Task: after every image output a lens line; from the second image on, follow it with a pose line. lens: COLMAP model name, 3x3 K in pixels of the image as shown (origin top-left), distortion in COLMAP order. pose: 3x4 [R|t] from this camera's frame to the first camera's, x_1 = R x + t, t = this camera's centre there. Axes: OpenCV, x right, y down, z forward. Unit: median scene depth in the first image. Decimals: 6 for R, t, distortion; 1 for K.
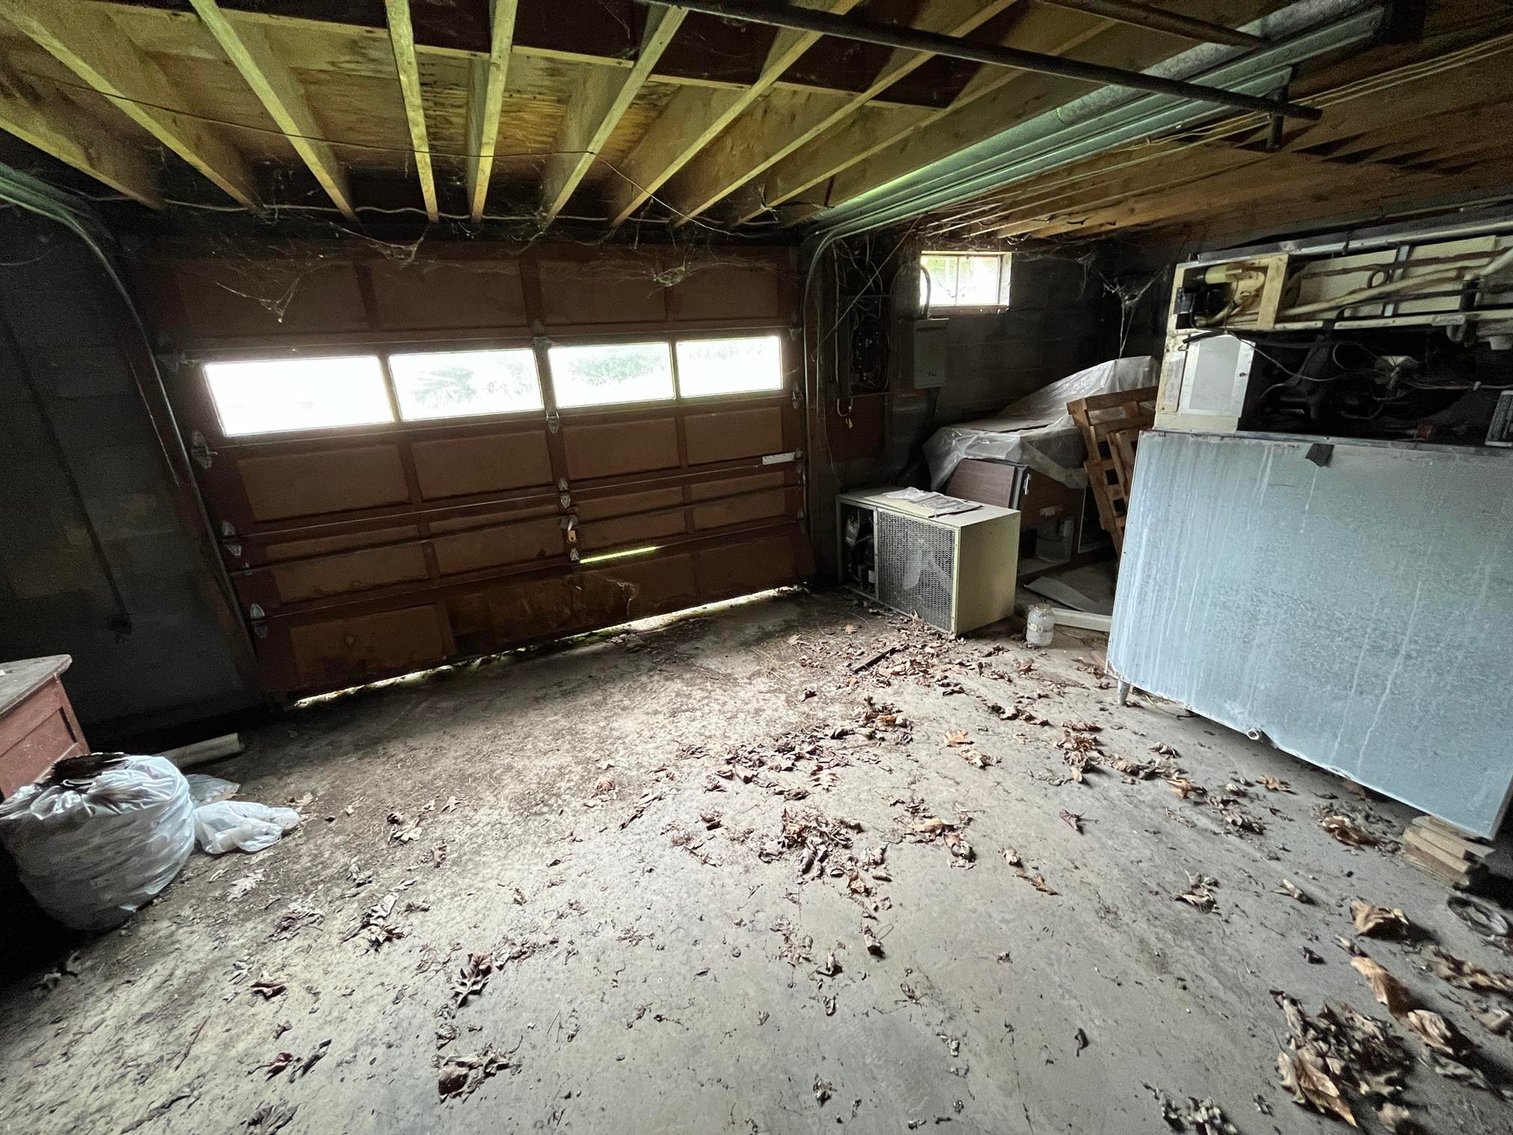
lens RADIAL K [[615.2, 0, 756.5], [0, 615.2, 567.5], [0, 0, 1]] dist [-0.008930, 0.000239]
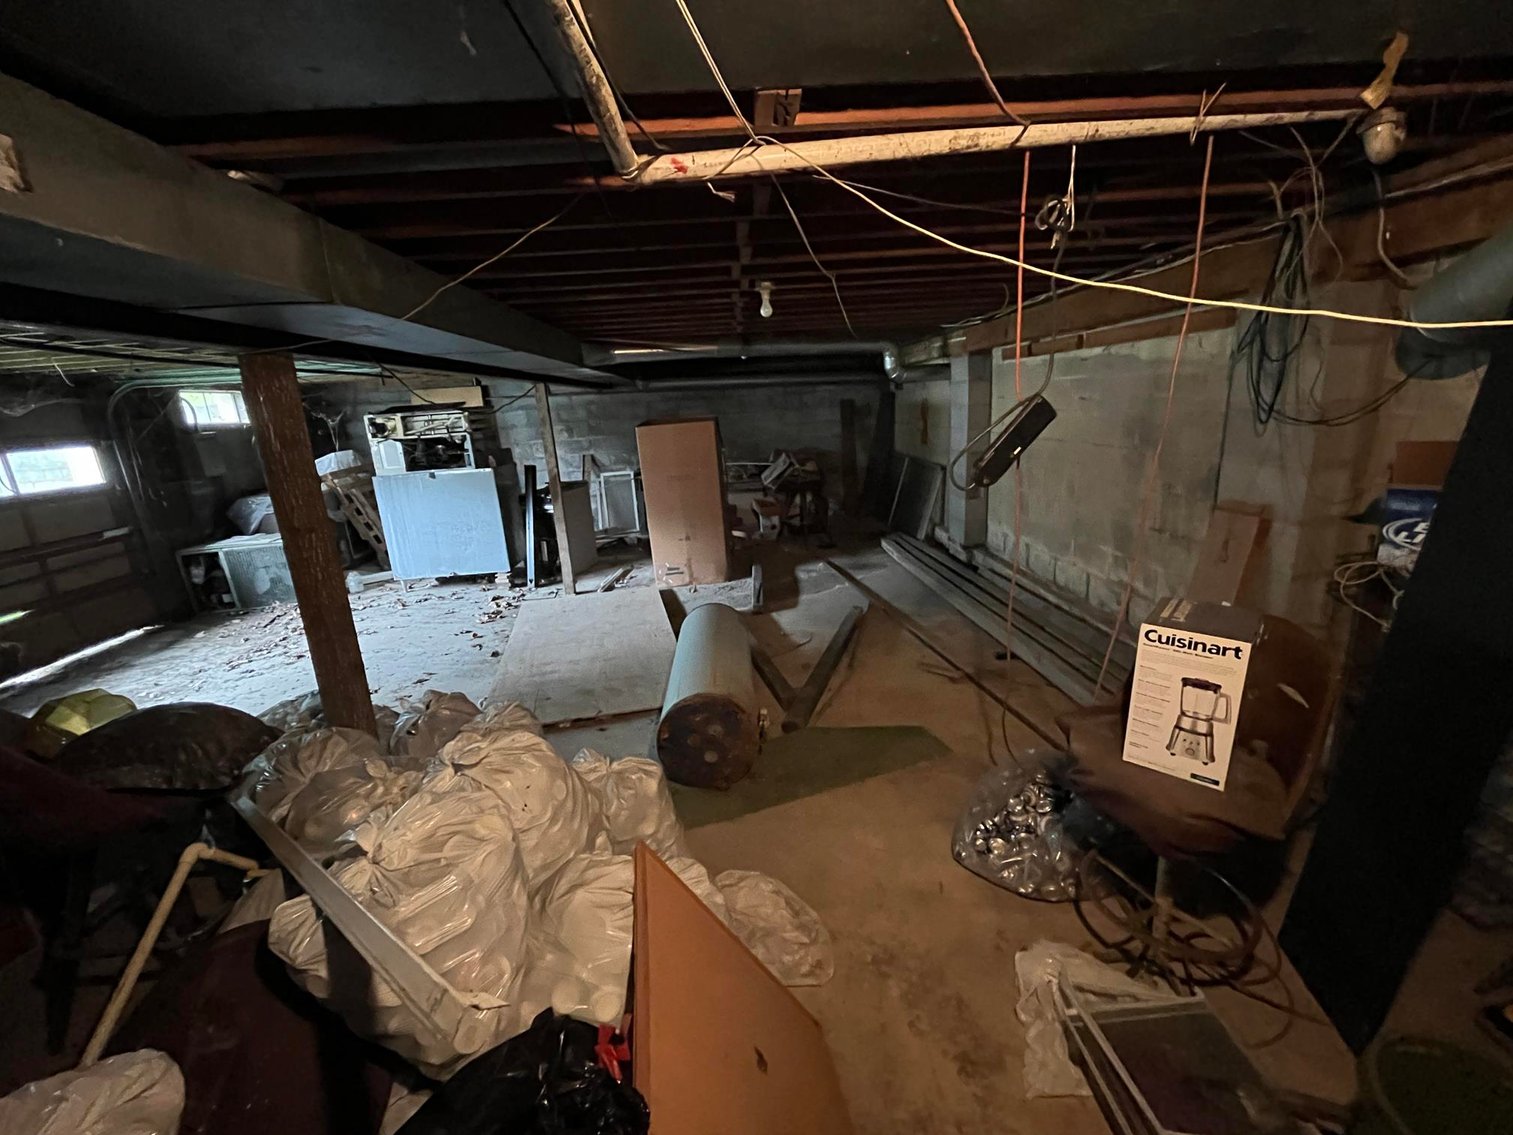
lens RADIAL K [[615.2, 0, 756.5], [0, 615.2, 567.5], [0, 0, 1]] dist [-0.008930, 0.000239]
pose [[0.393618, -0.209641, 0.895051, -0.696053], [0.336894, 0.938806, 0.071733, 0.305928], [-0.855317, 0.273301, 0.440158, -0.872438]]
